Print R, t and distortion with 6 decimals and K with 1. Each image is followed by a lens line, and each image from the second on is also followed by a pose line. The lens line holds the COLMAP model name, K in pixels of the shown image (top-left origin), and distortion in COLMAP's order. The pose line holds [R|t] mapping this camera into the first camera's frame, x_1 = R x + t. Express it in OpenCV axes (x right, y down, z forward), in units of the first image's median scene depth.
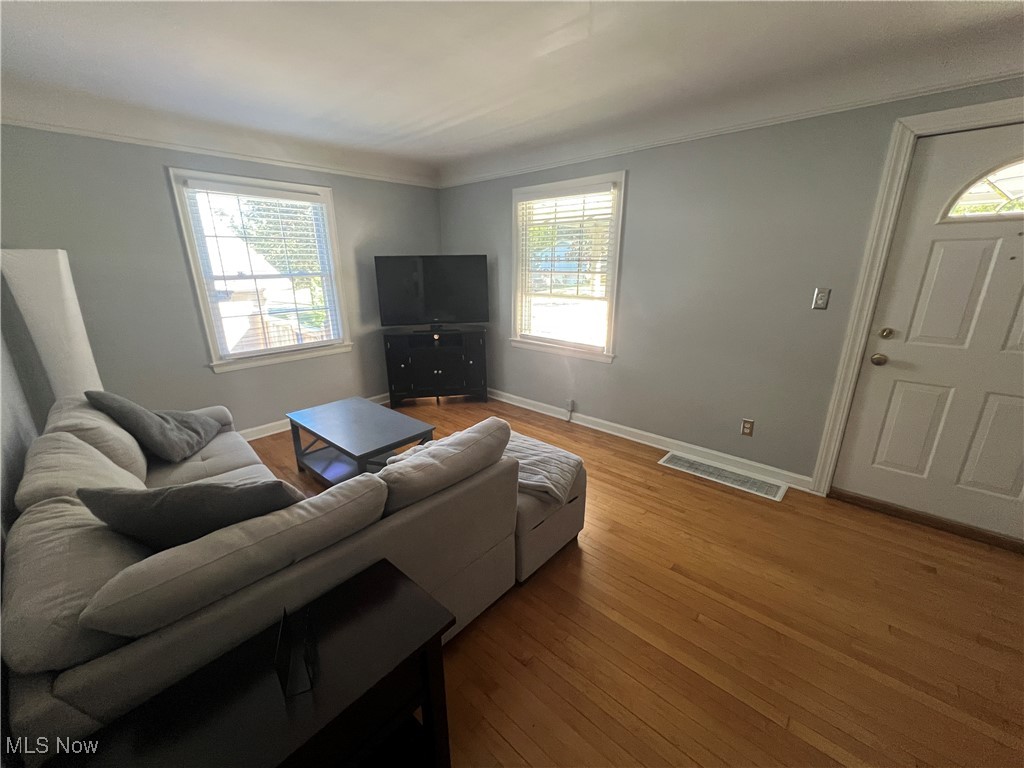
lens RADIAL K [[407.8, 0, 512.0], [0, 407.8, 384.0], [0, 0, 1]] dist [-0.001100, -0.000243]
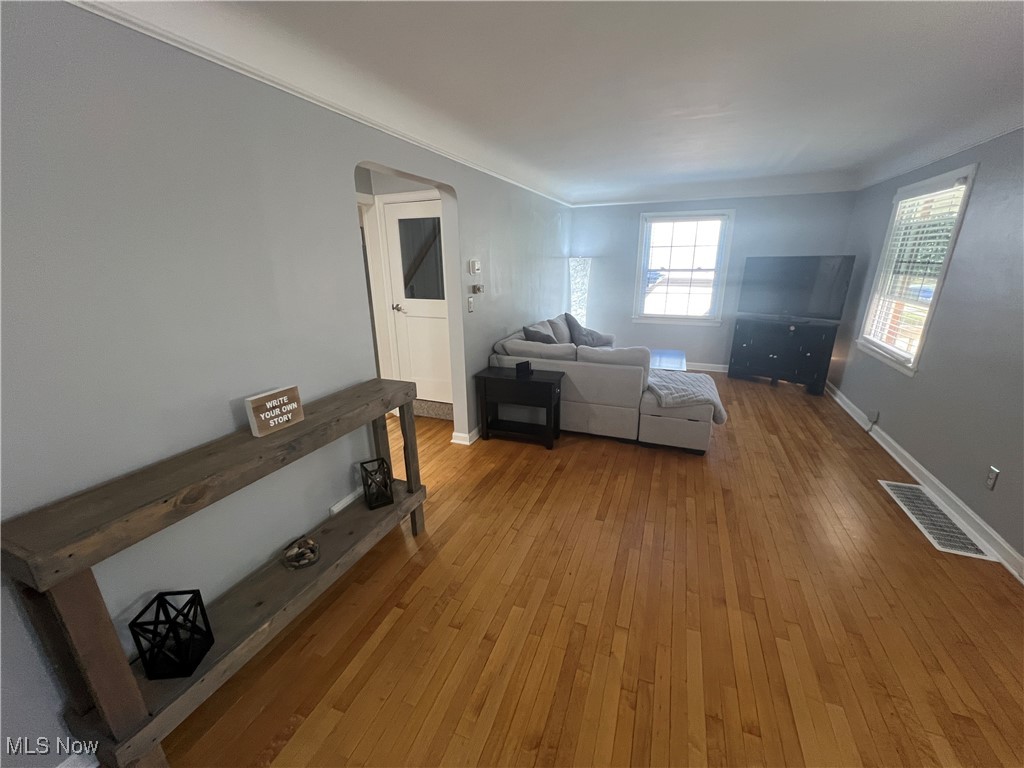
lens RADIAL K [[407.8, 0, 512.0], [0, 407.8, 384.0], [0, 0, 1]] dist [-0.001100, -0.000243]
pose [[0.340422, 0.278042, -0.898224, 0.706530], [-0.262572, 0.945388, 0.193128, 0.020240], [0.902867, 0.170103, 0.394836, -0.142147]]
